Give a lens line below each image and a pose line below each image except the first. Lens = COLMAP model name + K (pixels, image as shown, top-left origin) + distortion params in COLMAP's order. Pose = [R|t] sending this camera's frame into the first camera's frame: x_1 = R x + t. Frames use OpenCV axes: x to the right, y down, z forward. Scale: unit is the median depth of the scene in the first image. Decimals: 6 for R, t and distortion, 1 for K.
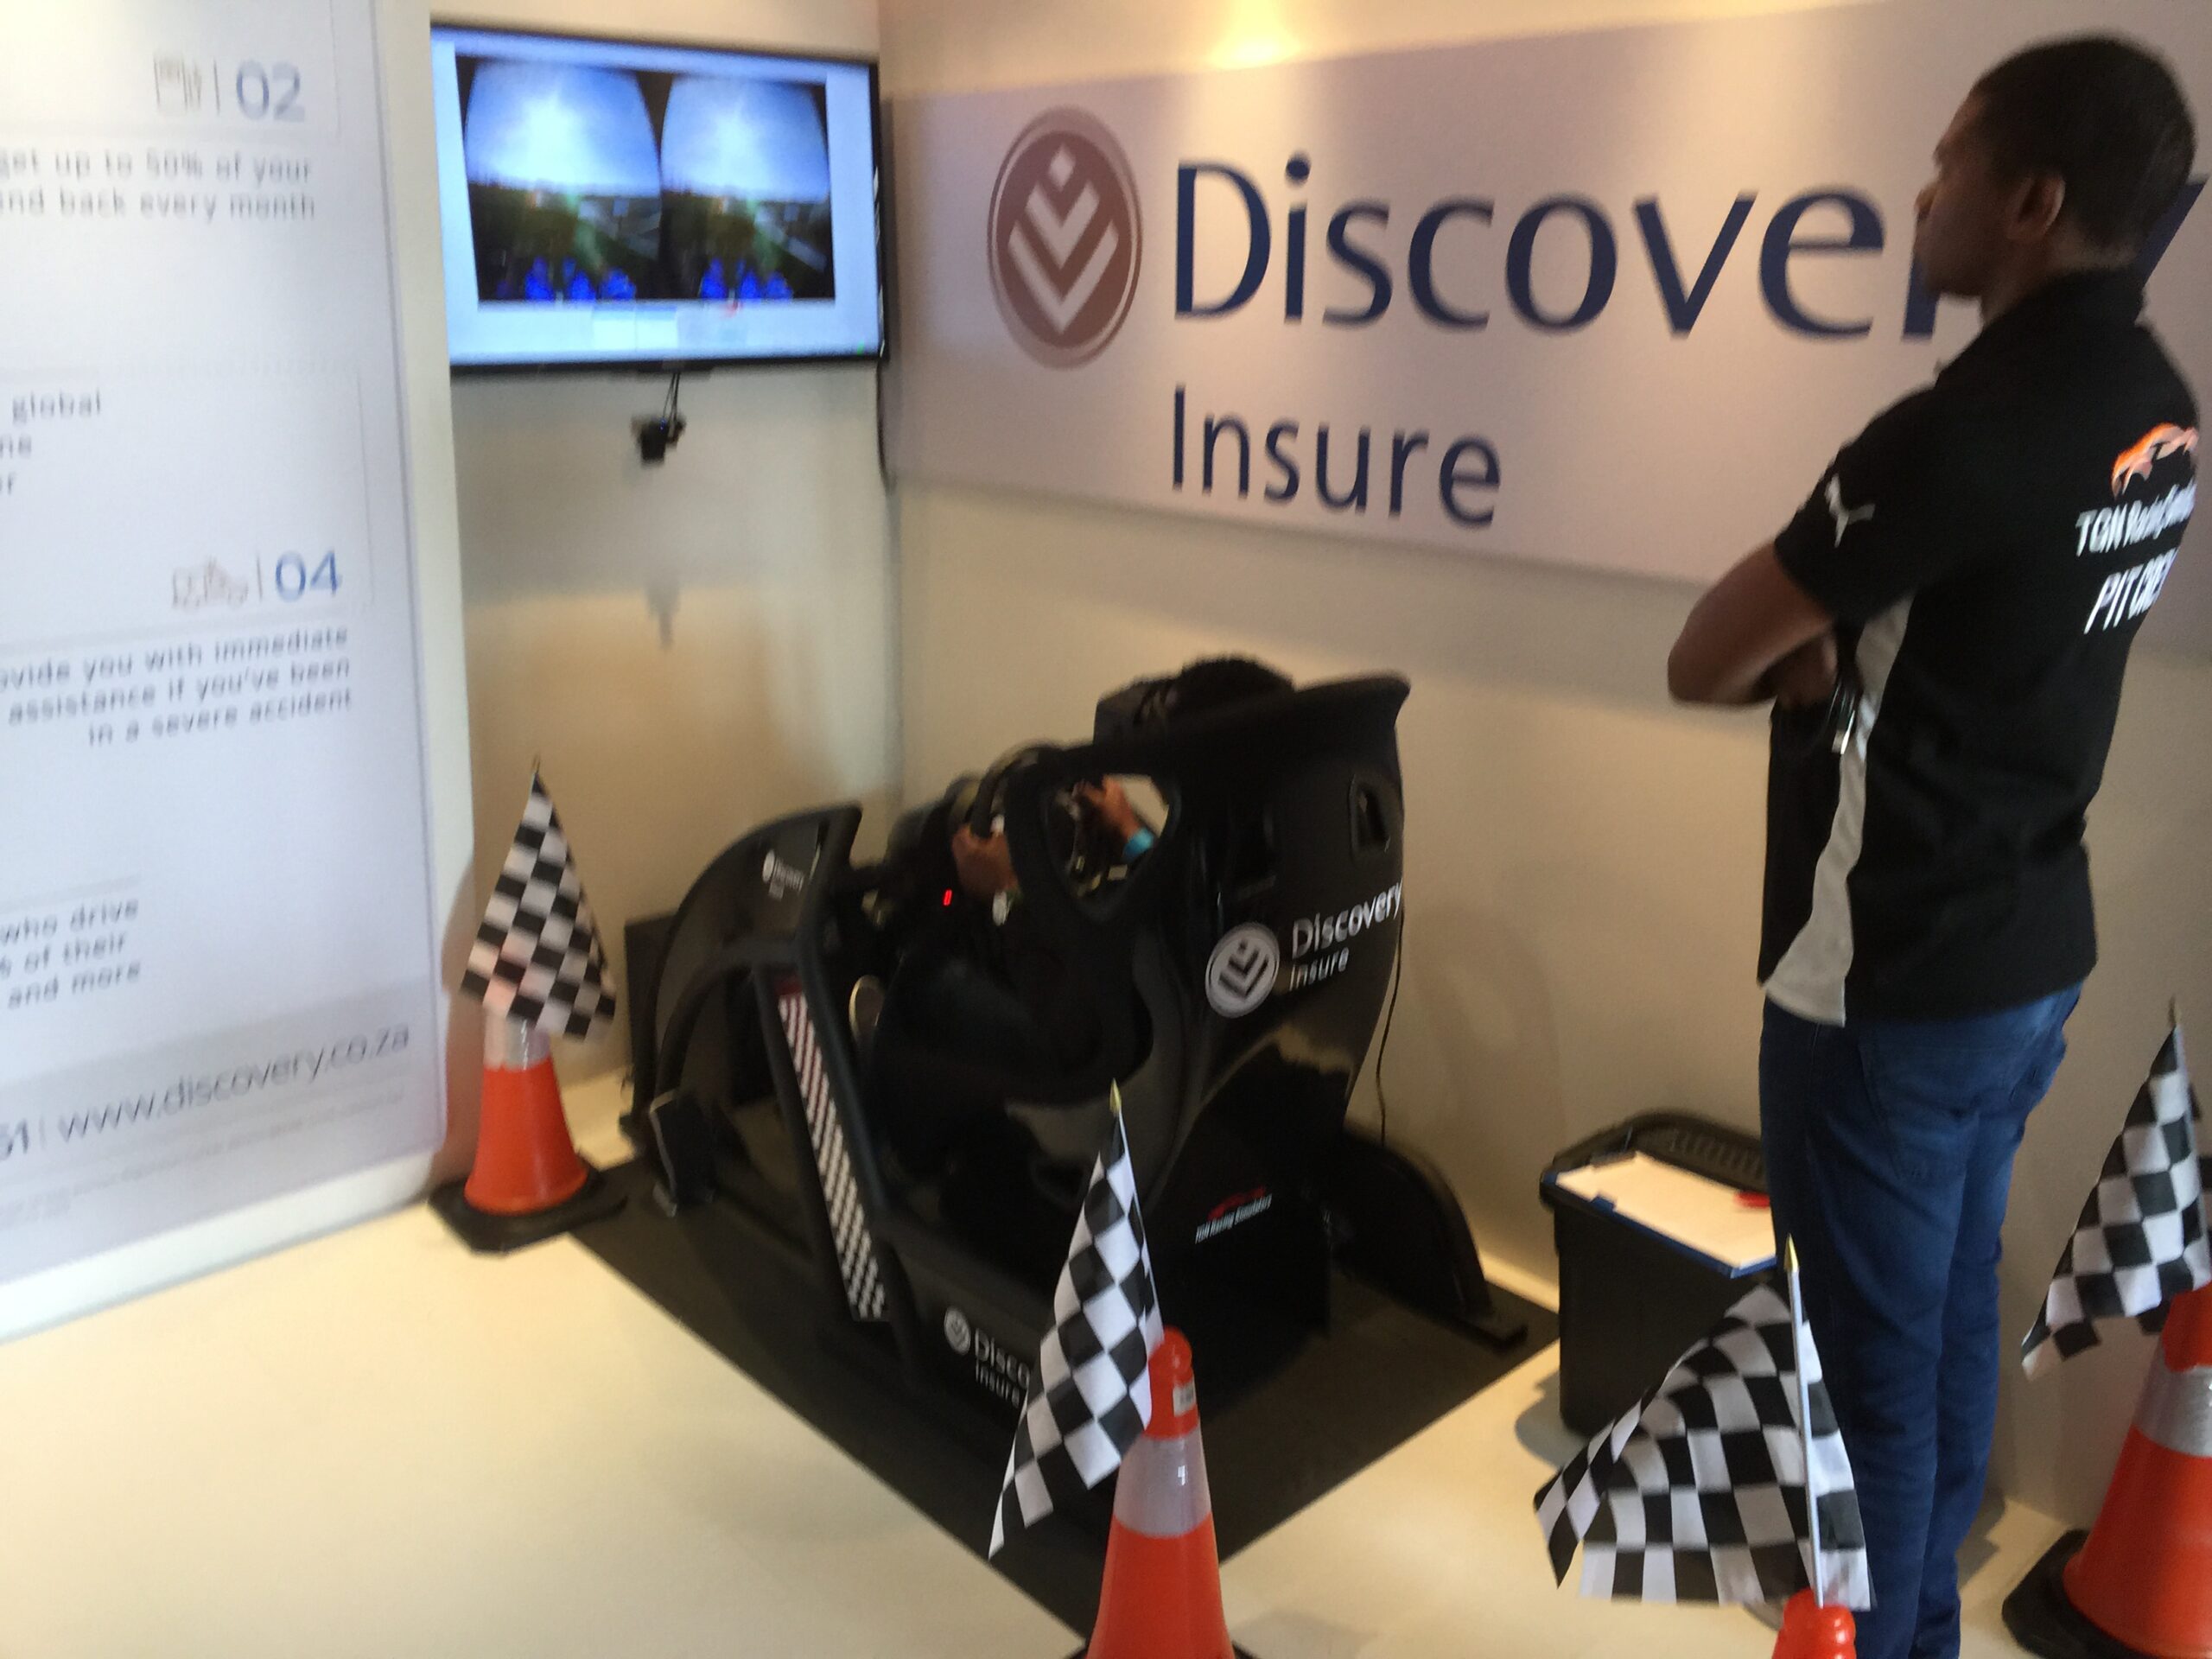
lens RADIAL K [[2056.4, 0, 1269.5], [0, 2056.4, 884.2], [0, 0, 1]] dist [0.051902, -0.006504]
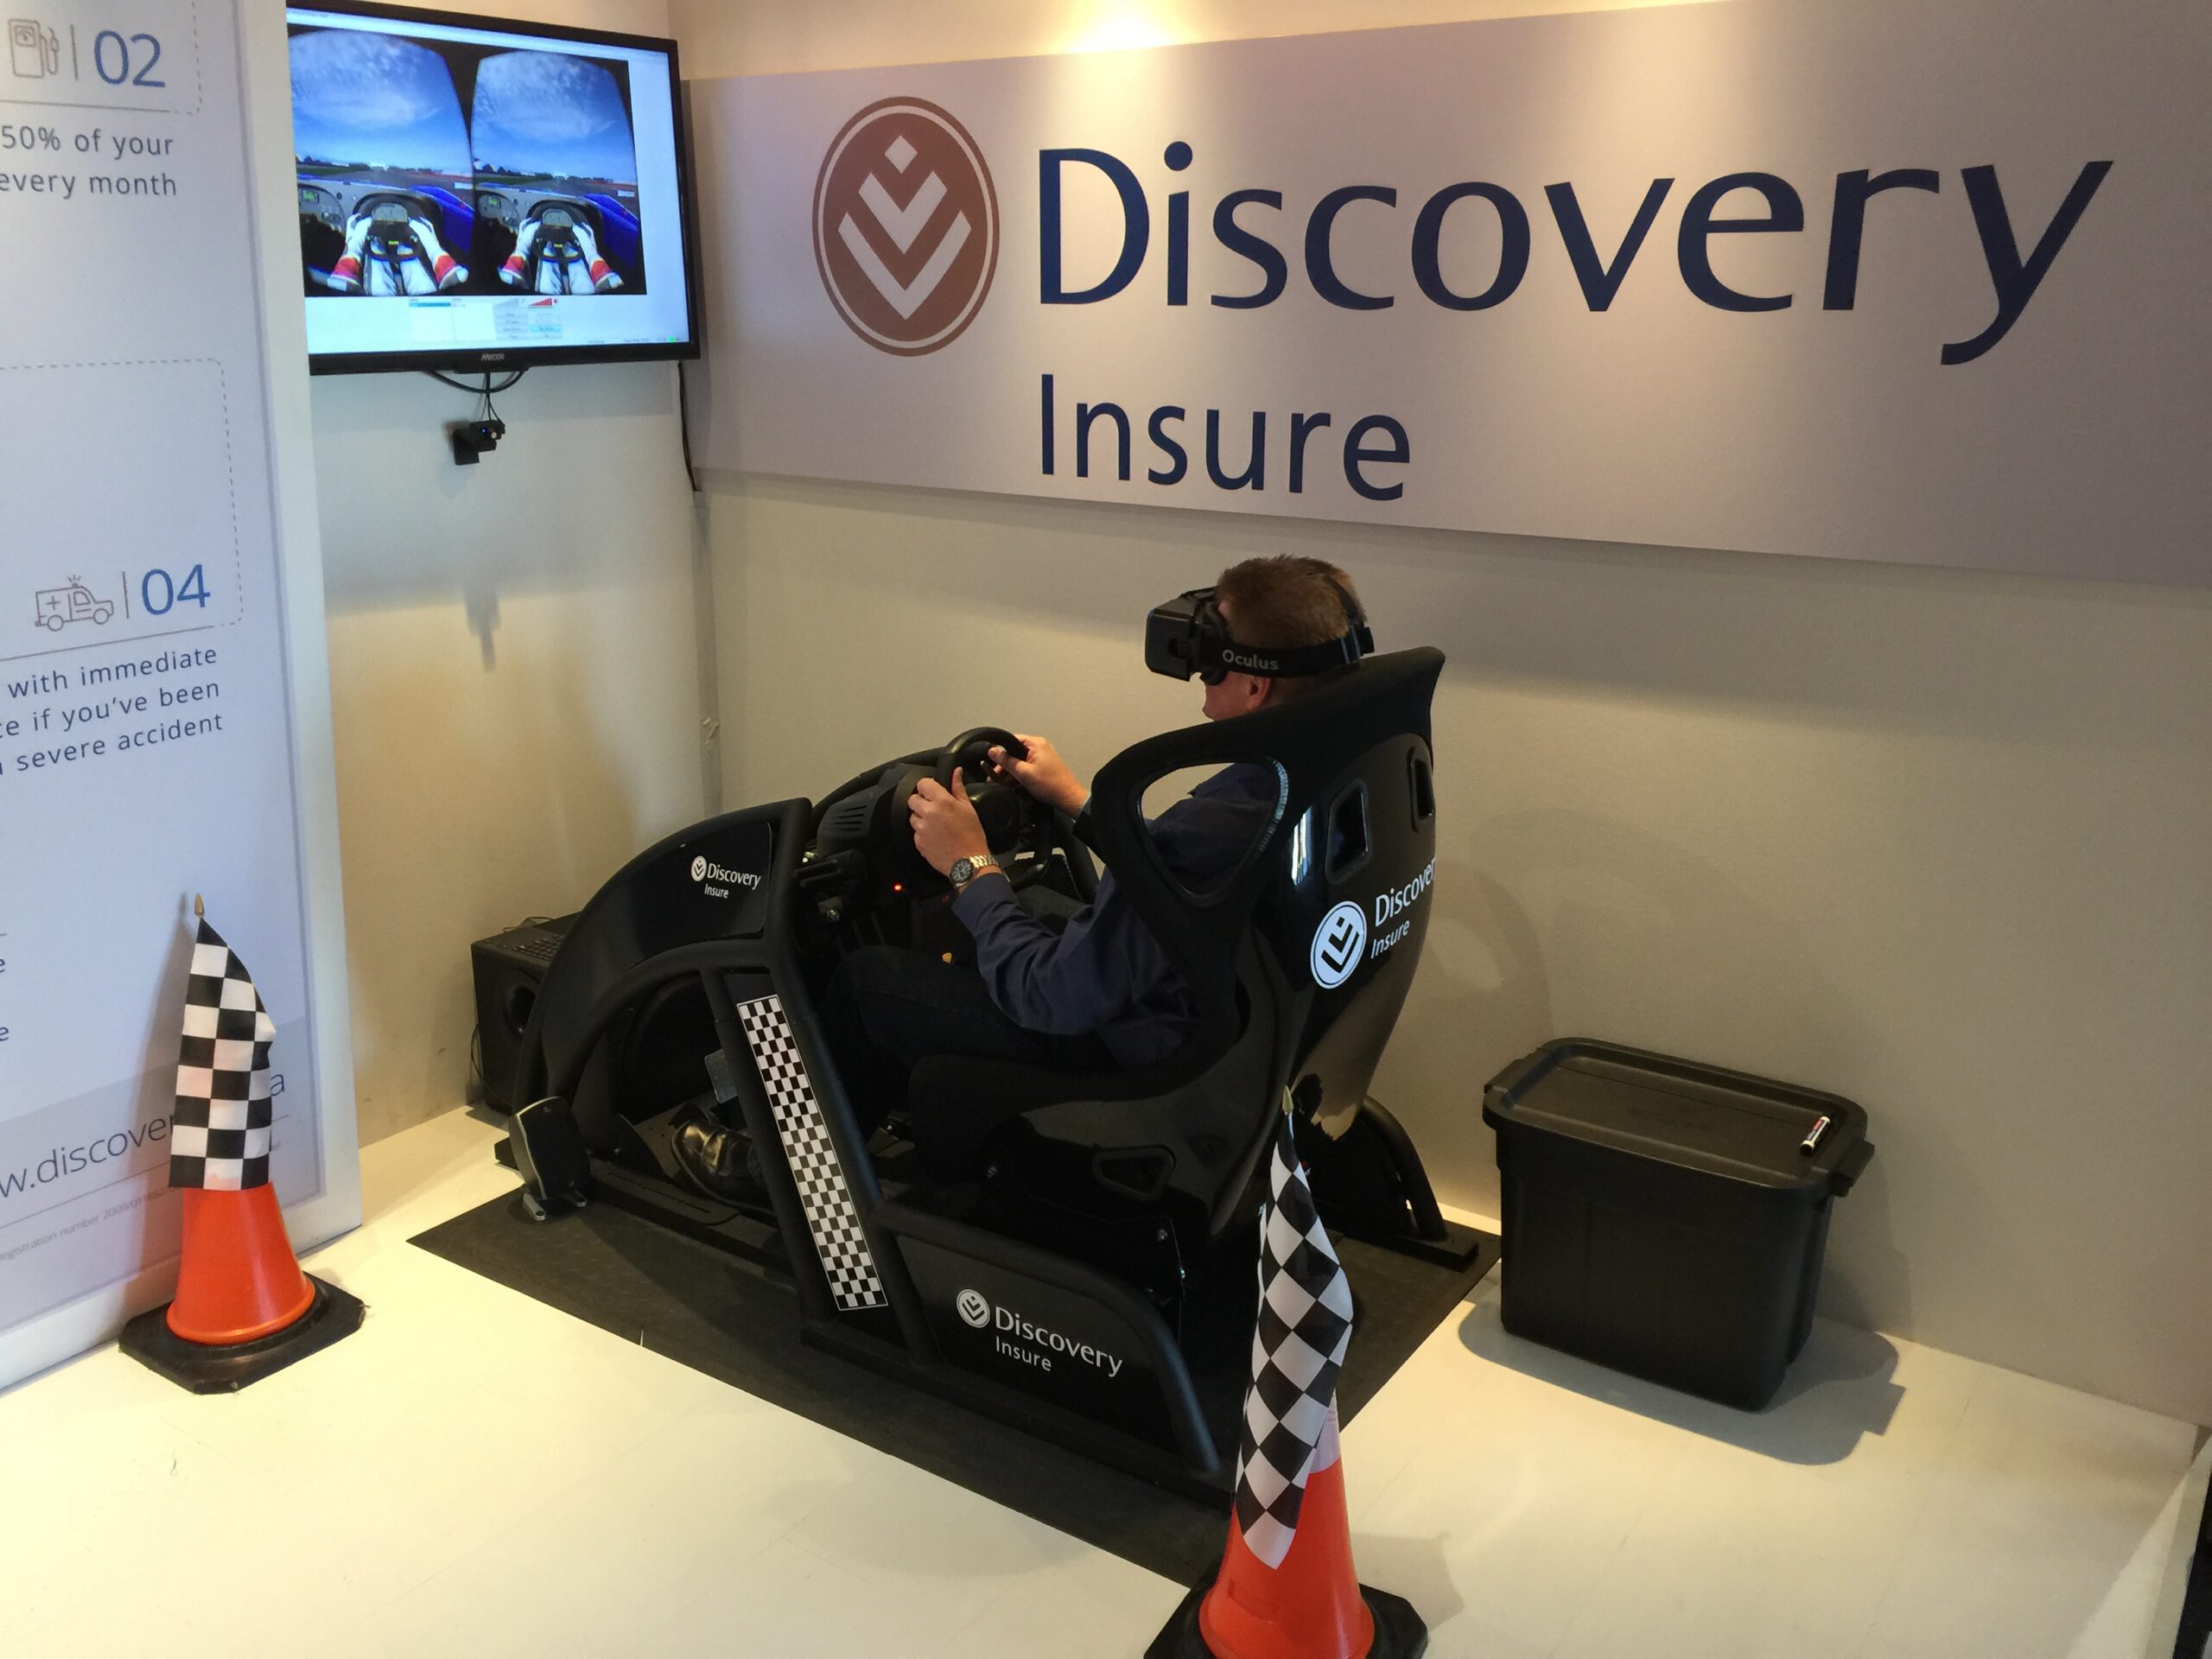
lens RADIAL K [[2056.4, 0, 1269.5], [0, 2056.4, 884.2], [0, 0, 1]] dist [0.051902, -0.006504]
pose [[0.973794, -0.070133, 0.216351, -0.188437], [0.070842, 0.997477, 0.004485, 0.010063], [-0.216119, 0.010959, 0.976305, 0.001785]]
